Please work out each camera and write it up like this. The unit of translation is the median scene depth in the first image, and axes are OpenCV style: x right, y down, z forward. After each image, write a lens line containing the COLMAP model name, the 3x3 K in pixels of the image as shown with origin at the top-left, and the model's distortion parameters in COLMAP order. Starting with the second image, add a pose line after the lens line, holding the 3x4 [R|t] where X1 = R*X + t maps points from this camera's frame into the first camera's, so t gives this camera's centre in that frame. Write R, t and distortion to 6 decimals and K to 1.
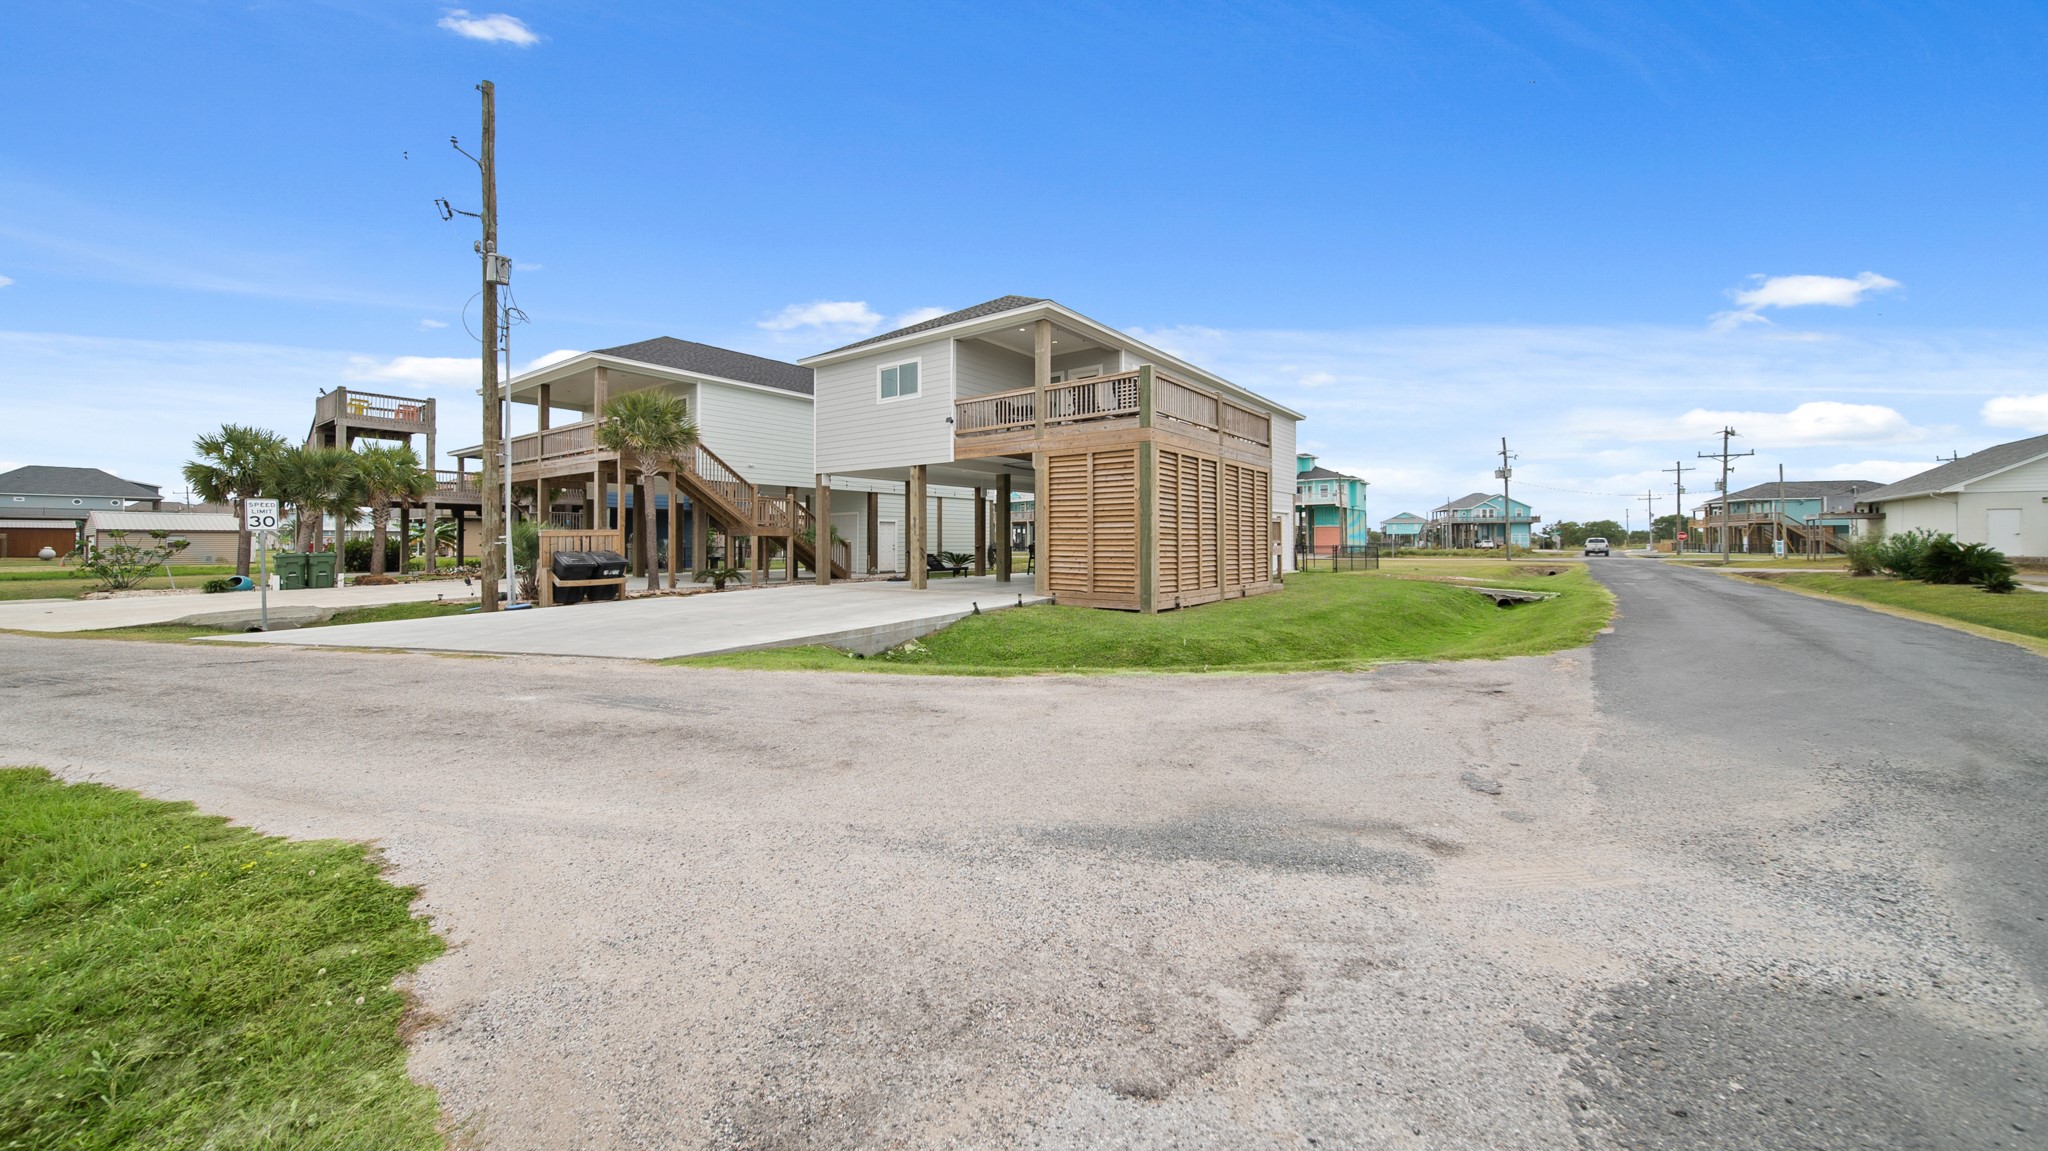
lens RADIAL K [[746.2, 0, 1016.6], [0, 746.2, 552.6], [0, 0, 1]] dist [0.005605, -0.000225]
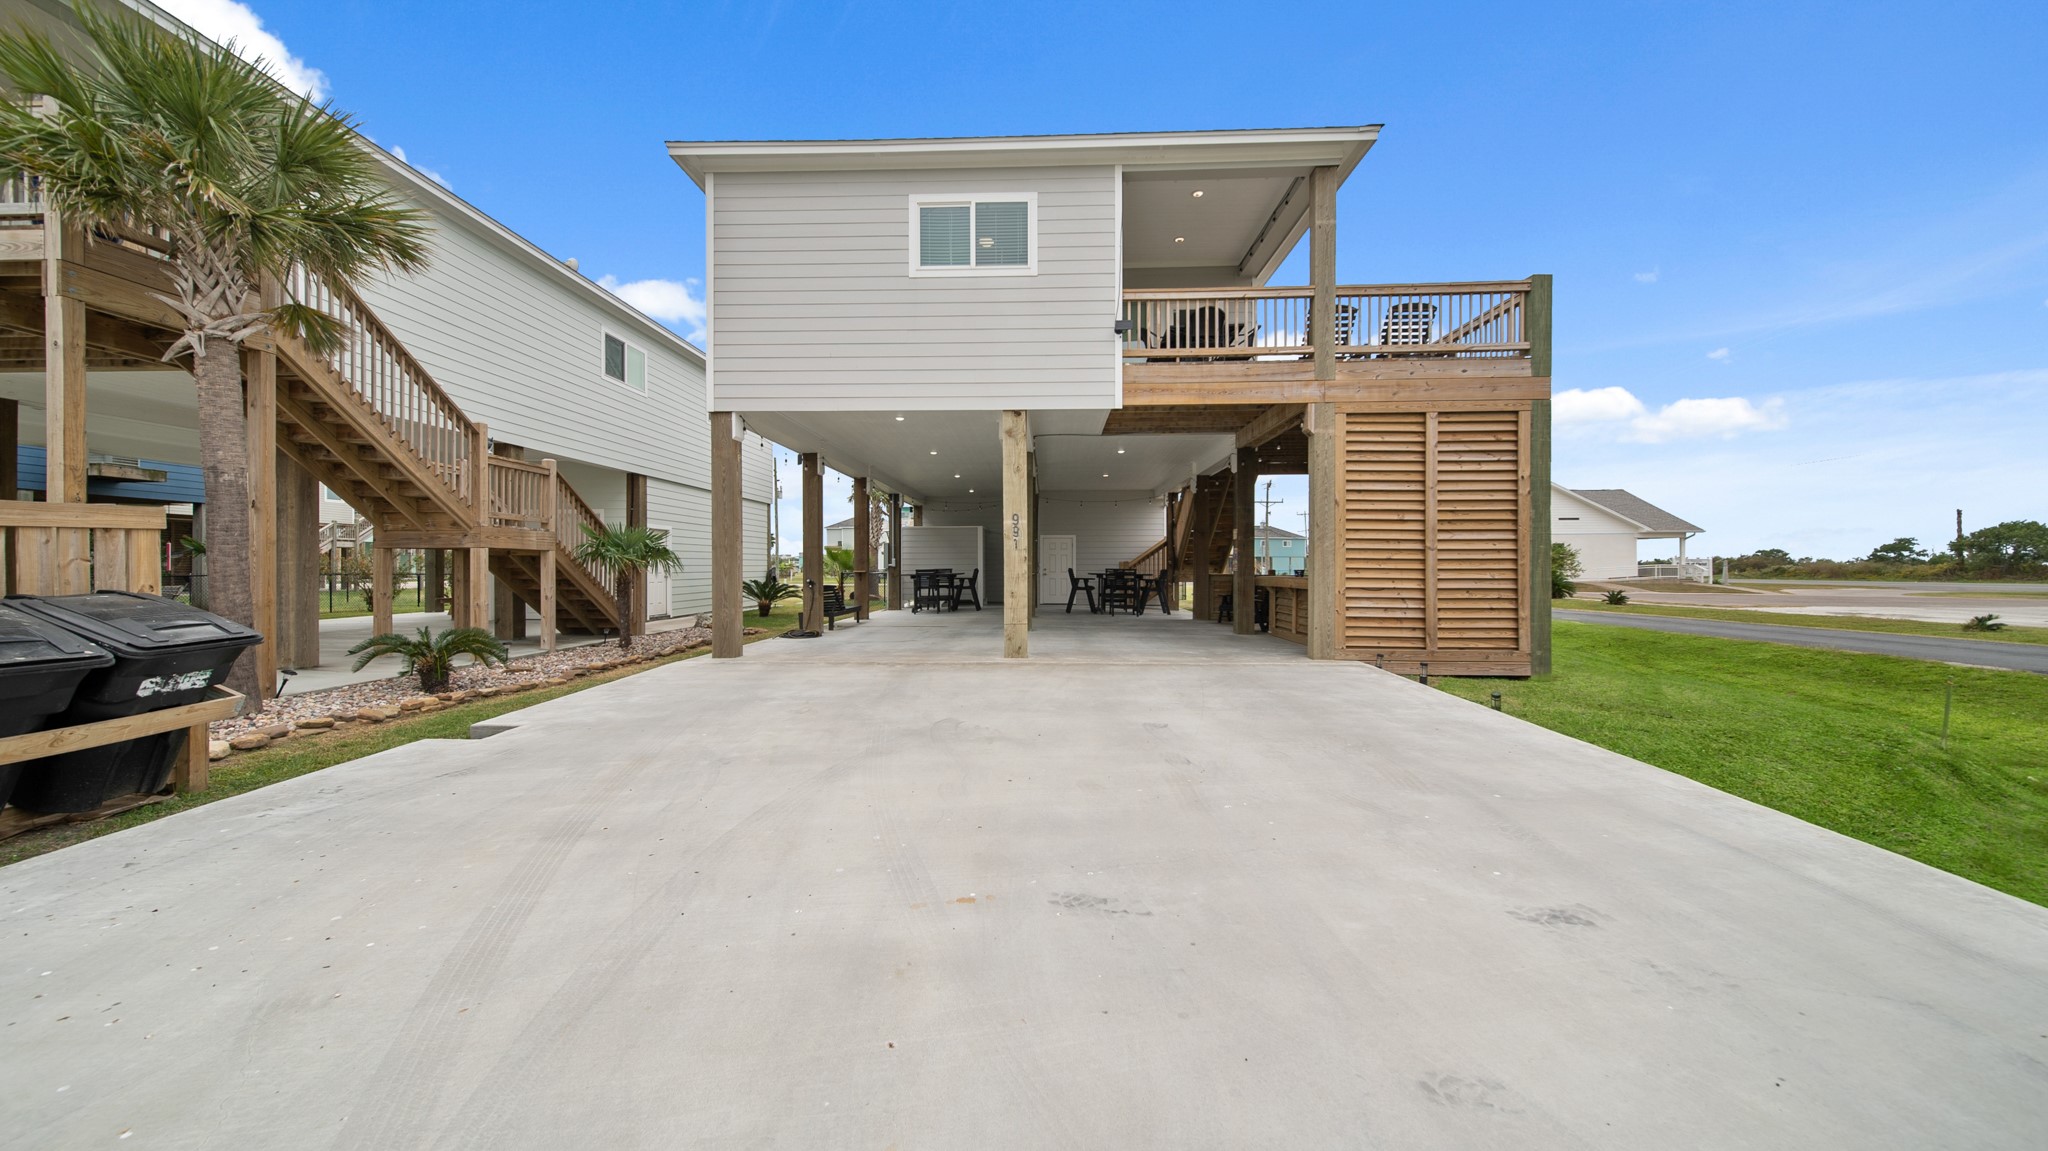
lens RADIAL K [[745.1, 0, 1017.1], [0, 745.1, 572.3], [0, 0, 1]] dist [0.014421, -0.000041]
pose [[0.821326, -0.000282, 0.570459, -0.436084], [0.005675, 0.999954, -0.007677, -0.005134], [-0.570431, 0.009543, 0.821290, 0.615256]]
